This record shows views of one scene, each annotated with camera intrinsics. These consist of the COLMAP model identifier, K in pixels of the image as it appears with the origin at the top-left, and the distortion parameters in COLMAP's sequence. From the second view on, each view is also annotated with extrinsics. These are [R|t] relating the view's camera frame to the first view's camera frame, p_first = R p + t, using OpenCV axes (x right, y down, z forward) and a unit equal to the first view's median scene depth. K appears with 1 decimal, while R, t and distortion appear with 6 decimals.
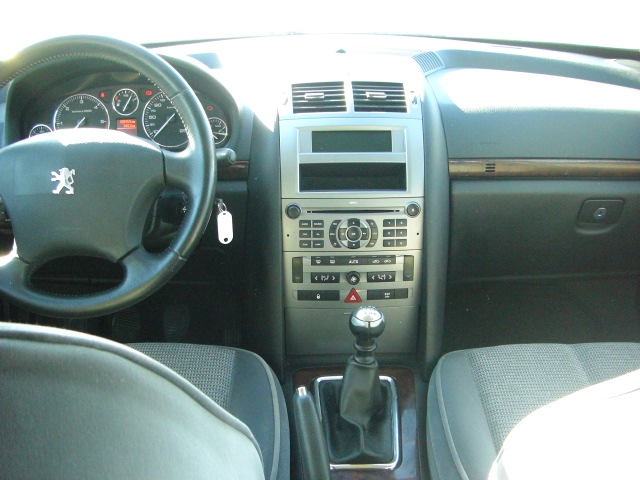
lens RADIAL K [[713.2, 0, 311.8], [0, 713.2, 269.2], [0, 0, 1]] dist [-0.164187, 0.004808]
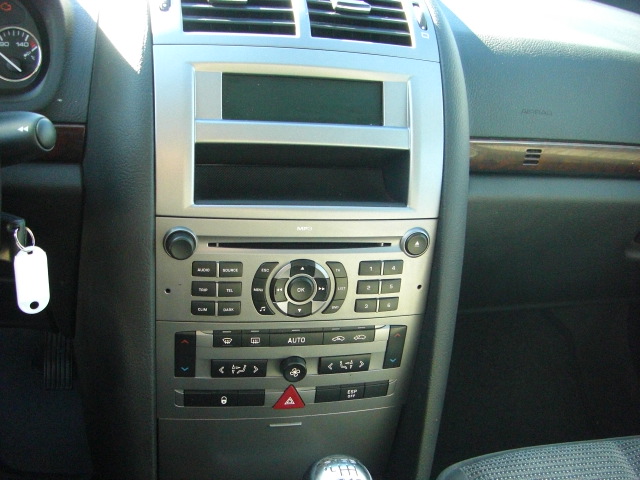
lens RADIAL K [[712.5, 0, 305.6], [0, 712.5, 273.0], [0, 0, 1]] dist [-0.146703, 0.006989]
pose [[0.975618, 0.006373, 0.219381, -0.047096], [-0.036765, 0.990200, 0.134732, -0.127520], [-0.216373, -0.139512, 0.966292, 0.516715]]
